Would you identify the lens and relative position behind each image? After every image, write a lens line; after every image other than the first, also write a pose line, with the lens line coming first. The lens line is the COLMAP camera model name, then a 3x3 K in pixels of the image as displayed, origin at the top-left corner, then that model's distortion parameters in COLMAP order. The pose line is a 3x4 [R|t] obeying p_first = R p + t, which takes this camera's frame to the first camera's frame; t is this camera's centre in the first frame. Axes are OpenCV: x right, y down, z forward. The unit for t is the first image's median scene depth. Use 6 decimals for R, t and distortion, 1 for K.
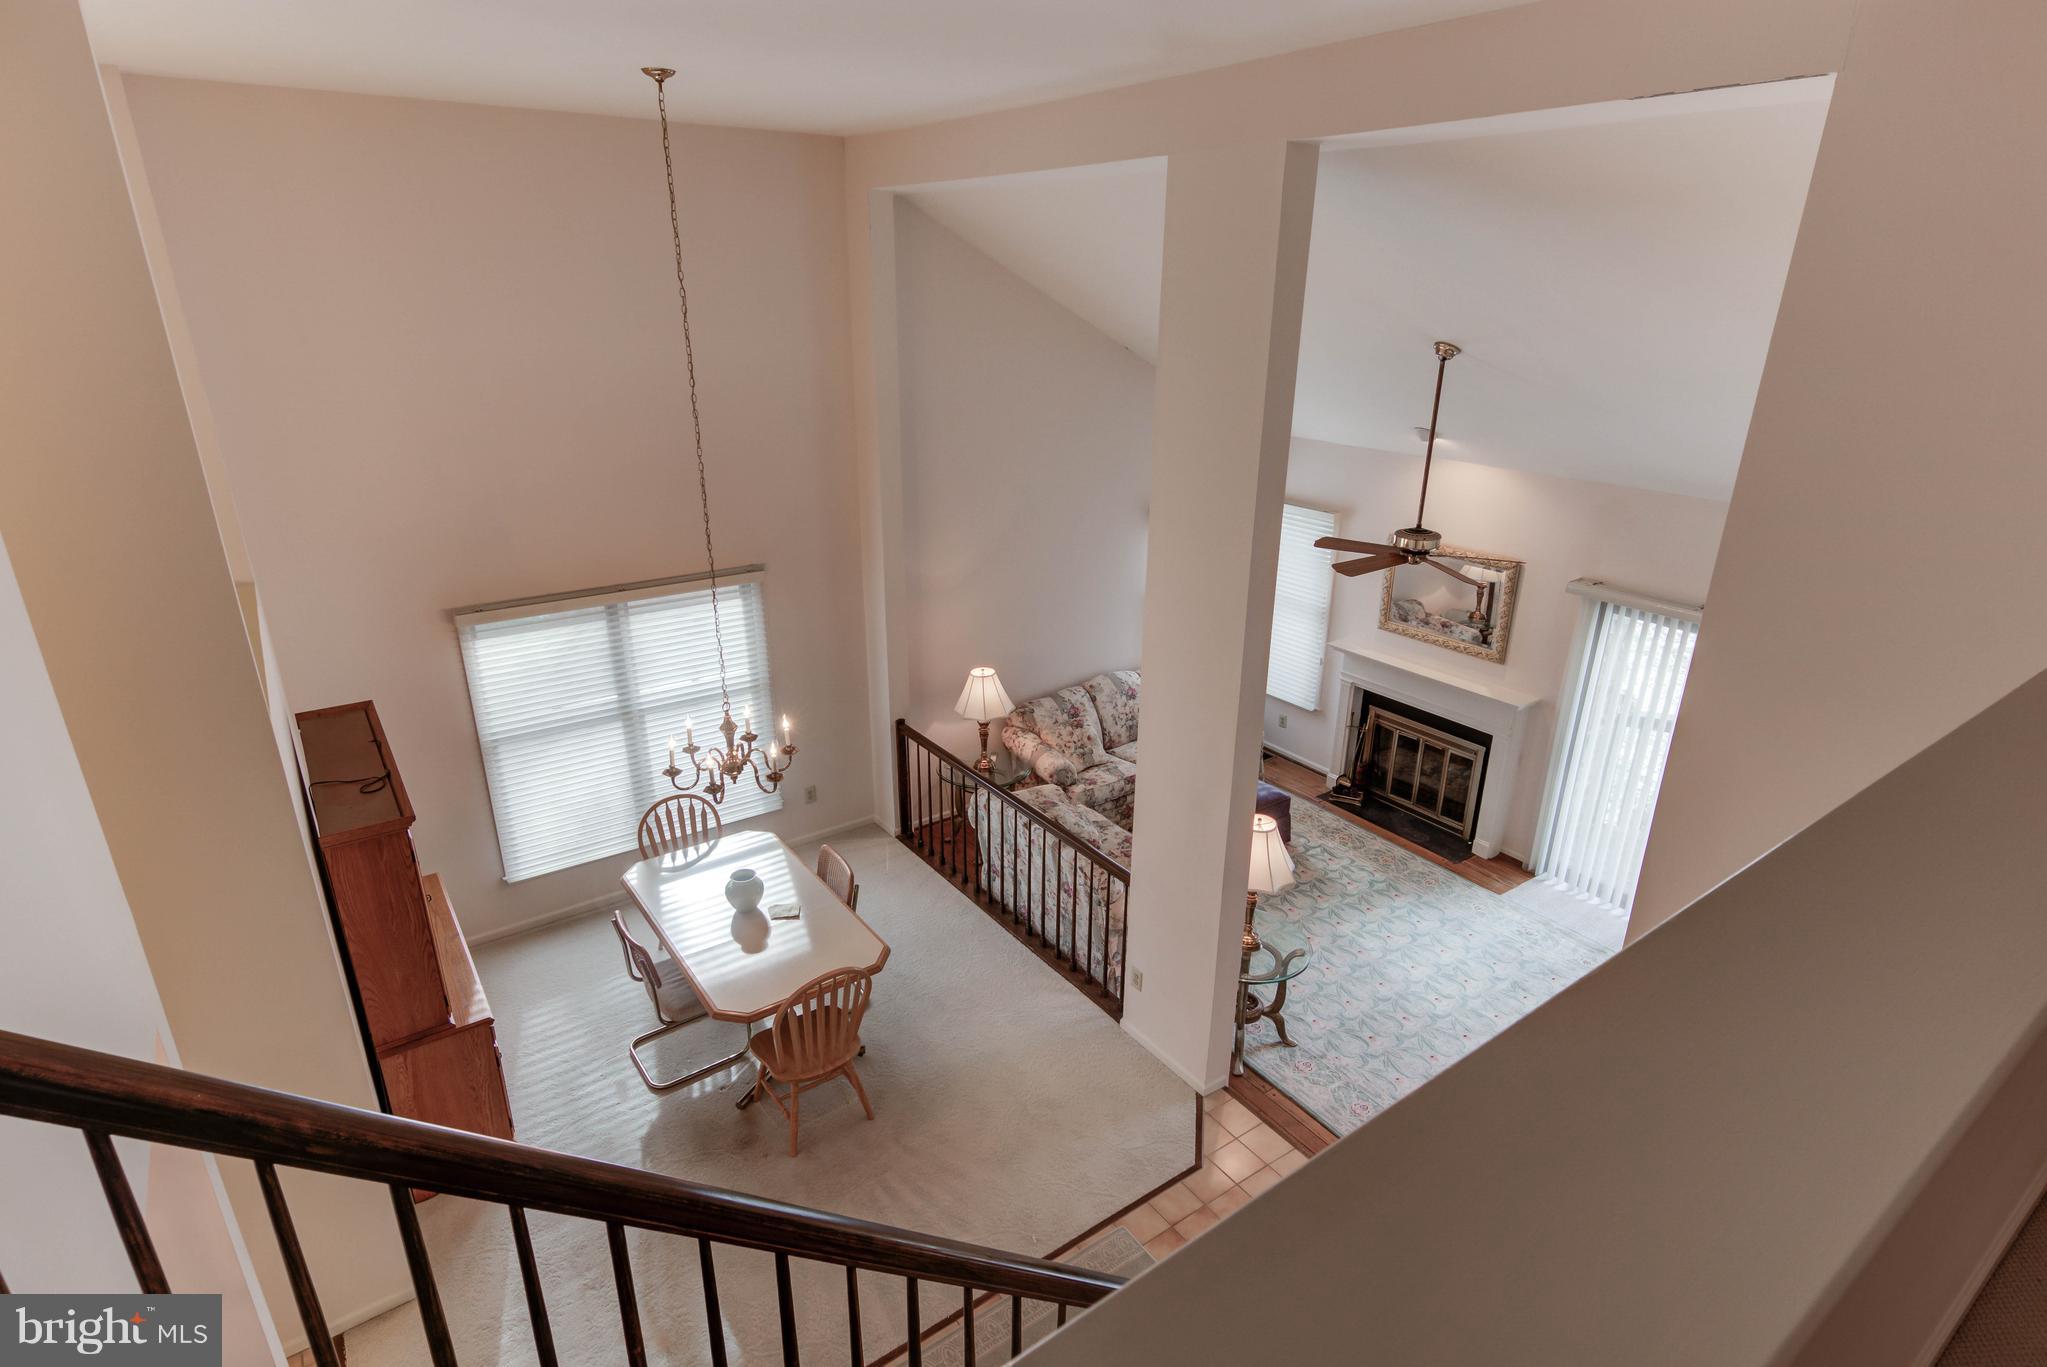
lens RADIAL K [[1056.8, 0, 1017.4], [0, 1056.8, 693.7], [0, 0, 1]] dist [0.001508, -0.000089]
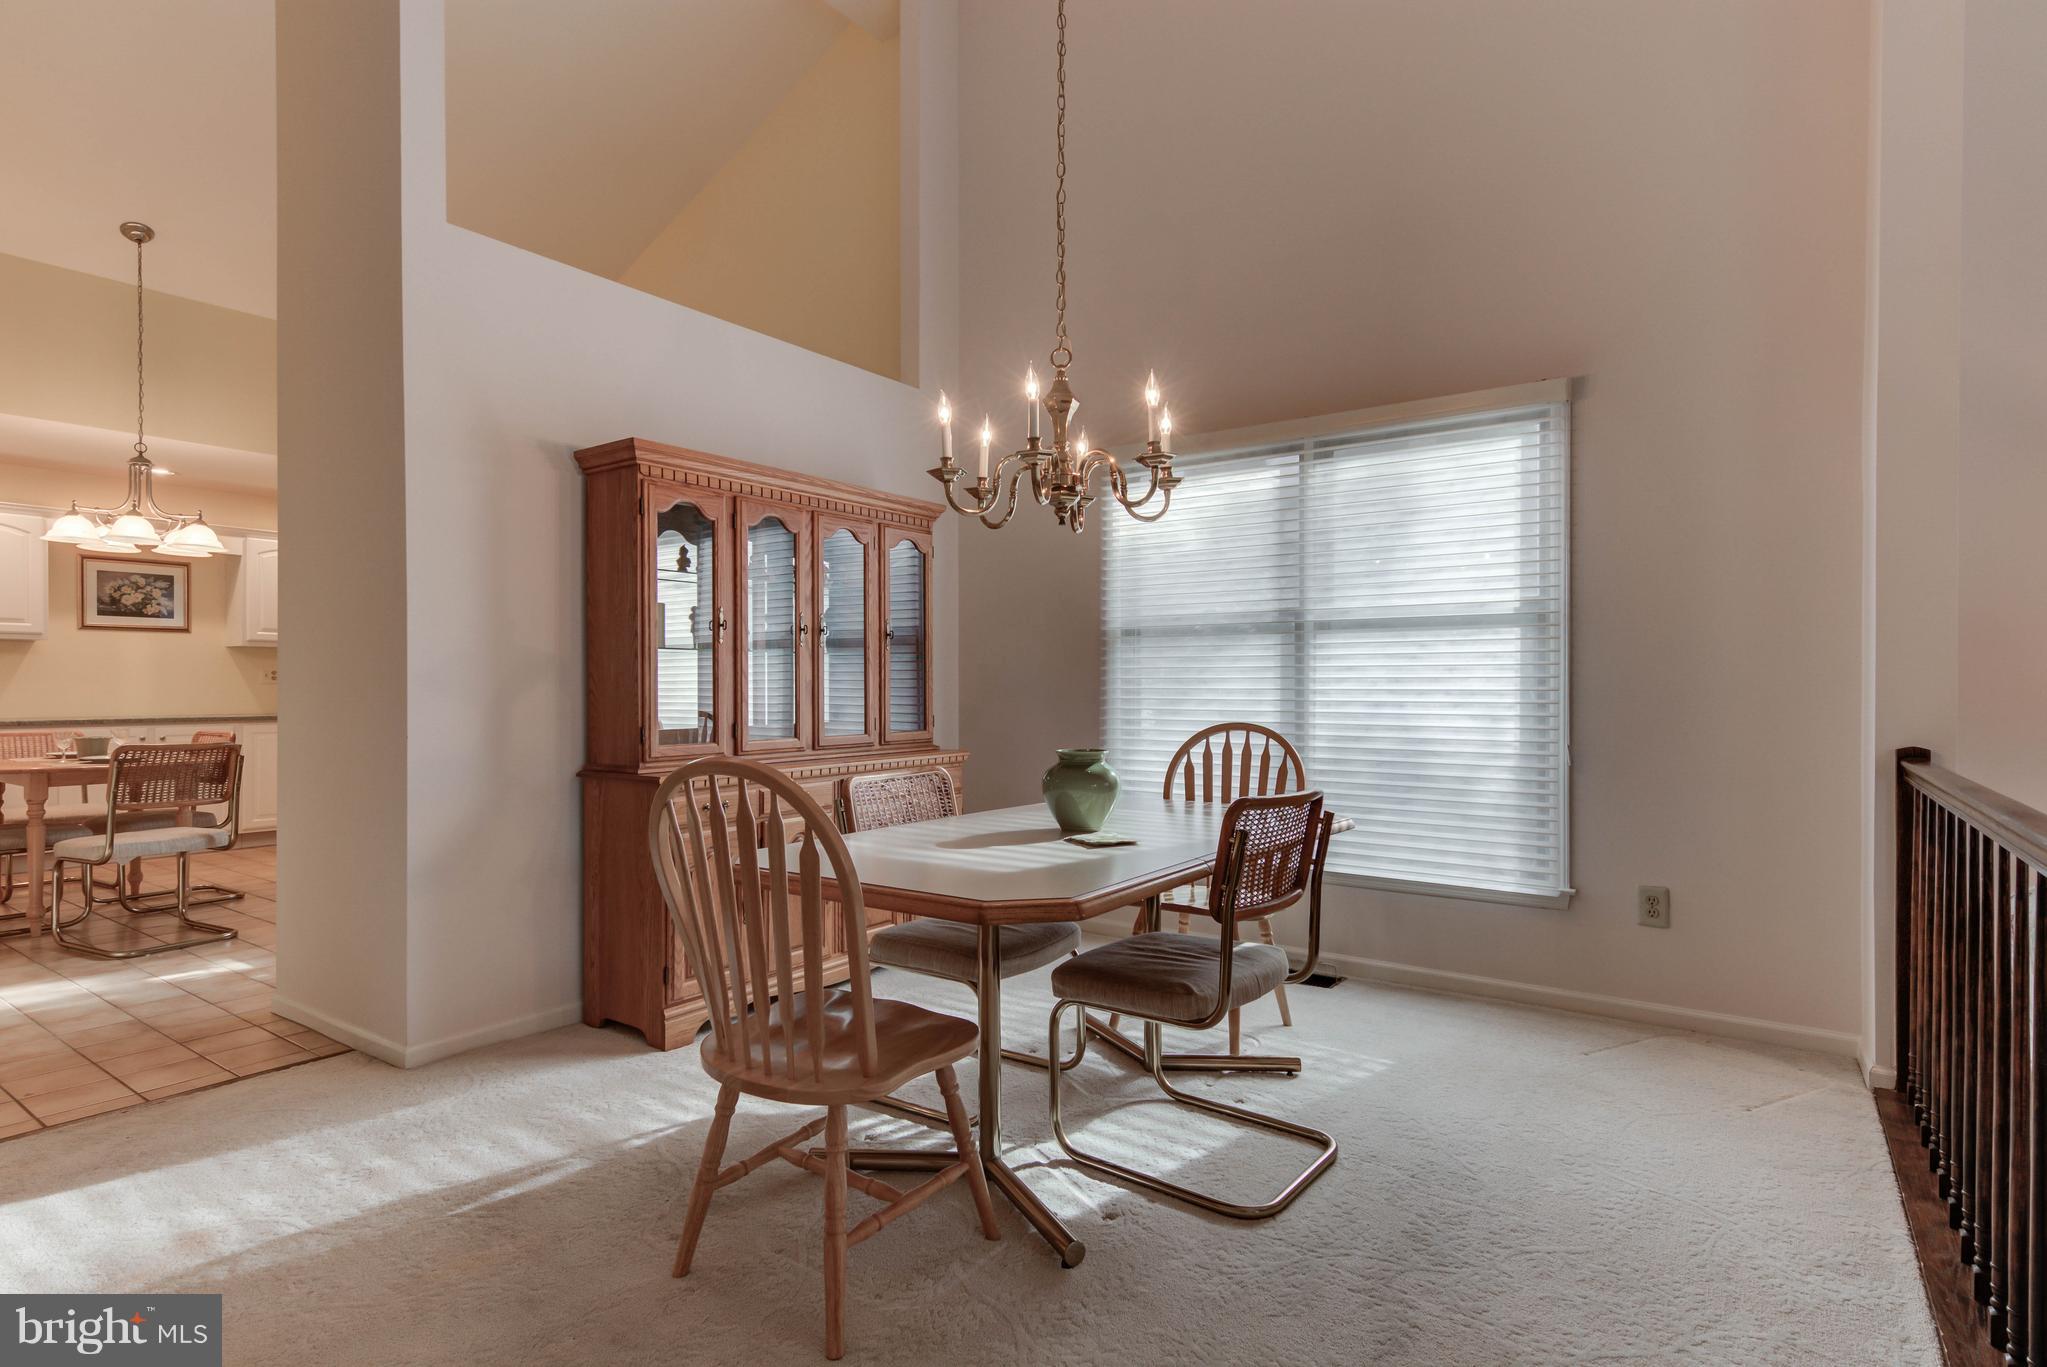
lens RADIAL K [[1026.8, 0, 1020.8], [0, 1026.8, 690.9], [0, 0, 1]] dist [0.023727, -0.010300]
pose [[0.330379, 0.005183, -0.943834, 0.128687], [-0.340828, 0.933166, -0.114179, 0.154017], [0.880162, 0.359407, 0.310065, 0.604629]]
